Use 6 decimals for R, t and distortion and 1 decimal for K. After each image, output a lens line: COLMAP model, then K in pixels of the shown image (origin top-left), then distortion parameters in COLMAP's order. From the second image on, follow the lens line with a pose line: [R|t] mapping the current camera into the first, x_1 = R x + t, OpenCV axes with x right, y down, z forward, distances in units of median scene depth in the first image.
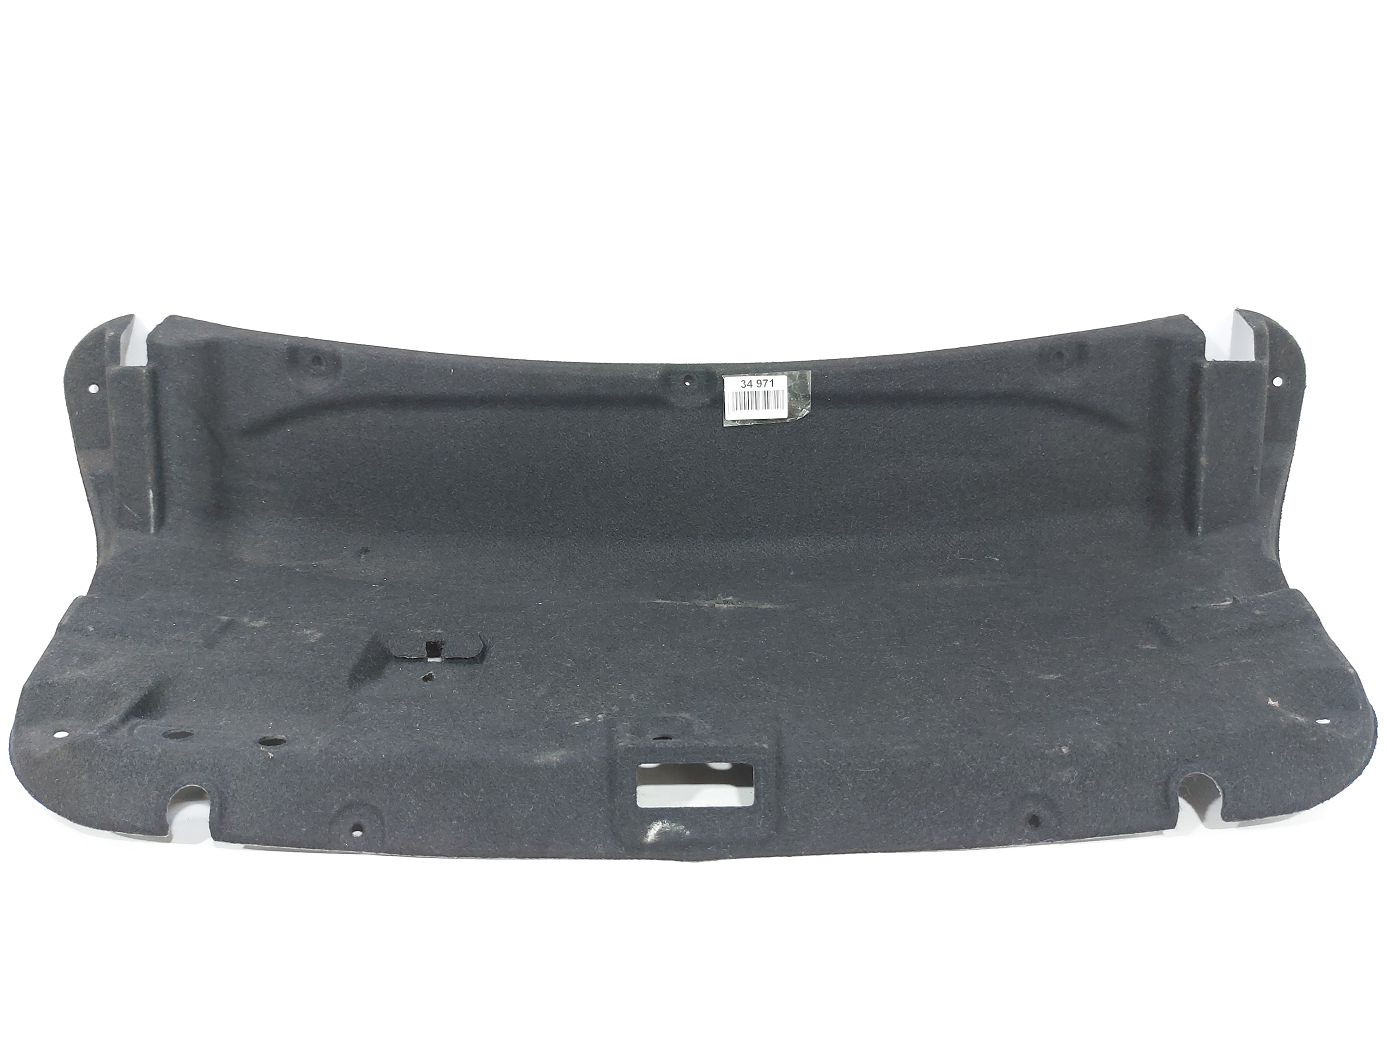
lens RADIAL K [[1066.1, 0, 693.5], [0, 1066.1, 520.0], [0, 0, 1]] dist [0.082057, -0.173774]
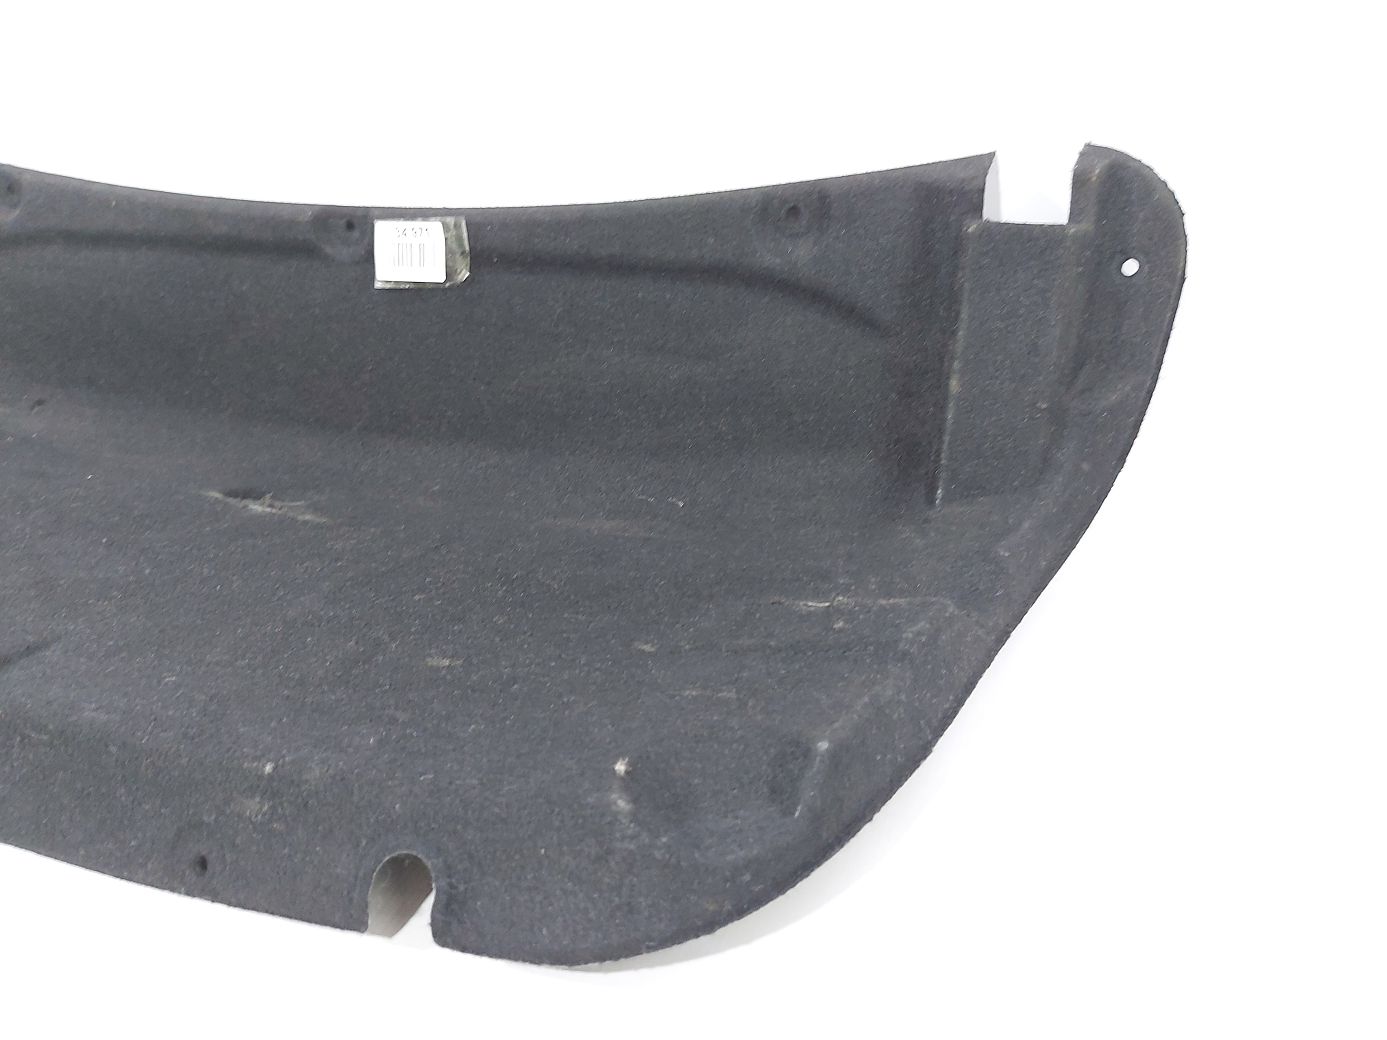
lens RADIAL K [[1066.1, 0, 693.5], [0, 1066.1, 520.0], [0, 0, 1]] dist [0.082057, -0.173774]
pose [[0.925040, 0.137918, -0.353950, 0.546965], [-0.121106, 0.990215, 0.069334, -0.002435], [0.360049, -0.021271, 0.932691, 0.354135]]
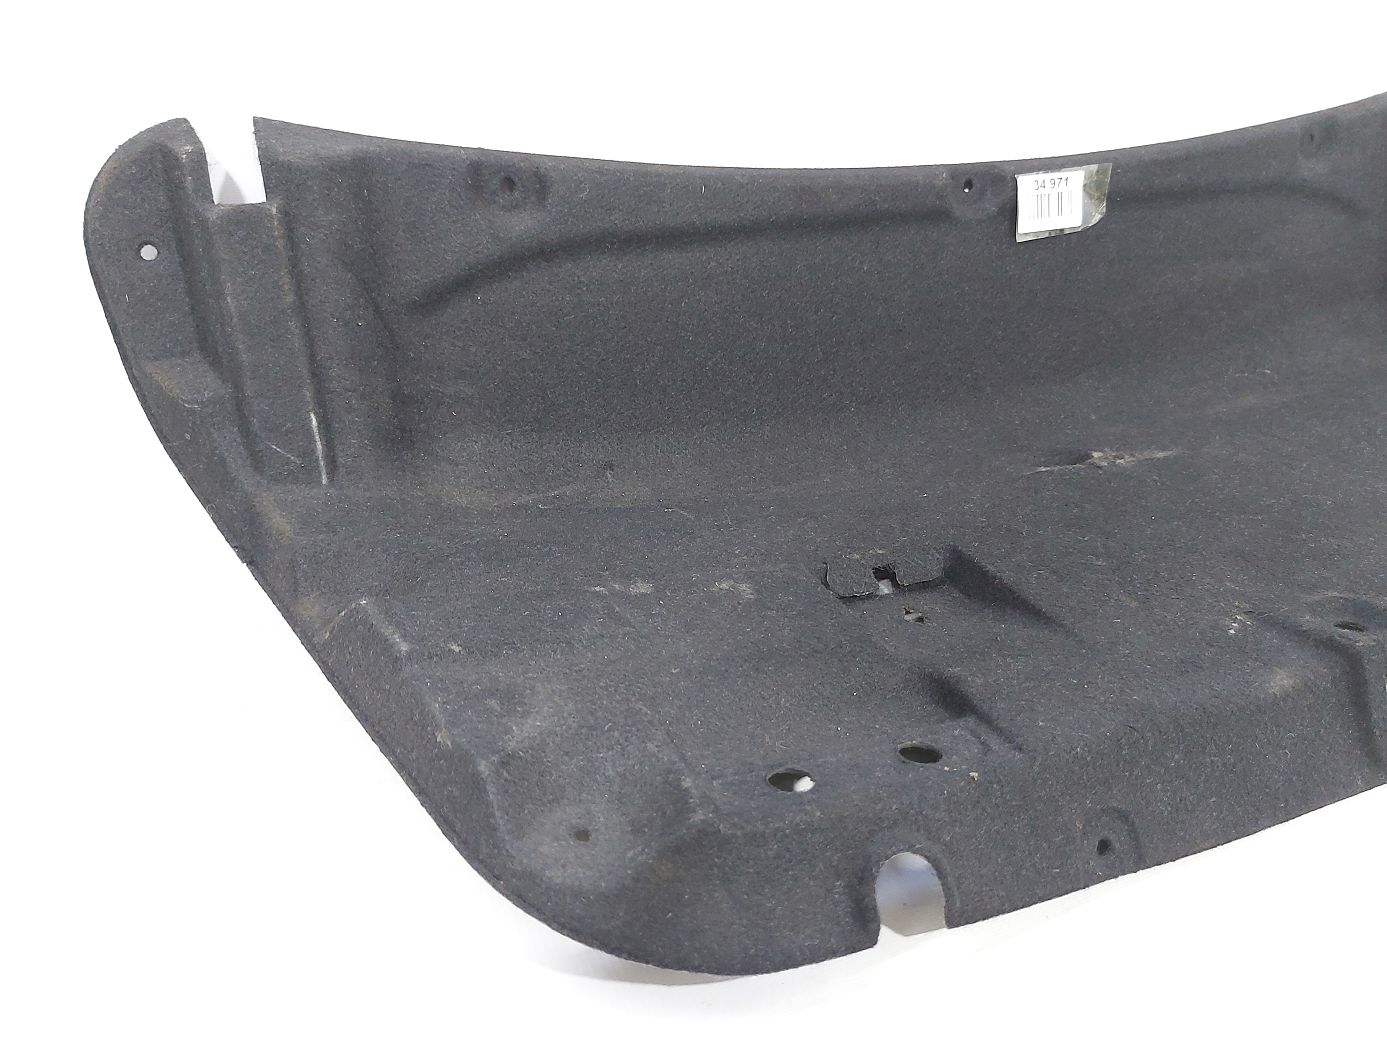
lens RADIAL K [[1066.1, 0, 693.5], [0, 1066.1, 520.0], [0, 0, 1]] dist [0.082057, -0.173774]
pose [[0.916414, -0.166113, 0.364131, -0.517504], [0.125622, 0.983207, 0.132375, -0.021234], [-0.380005, -0.075568, 0.921892, 0.346027]]
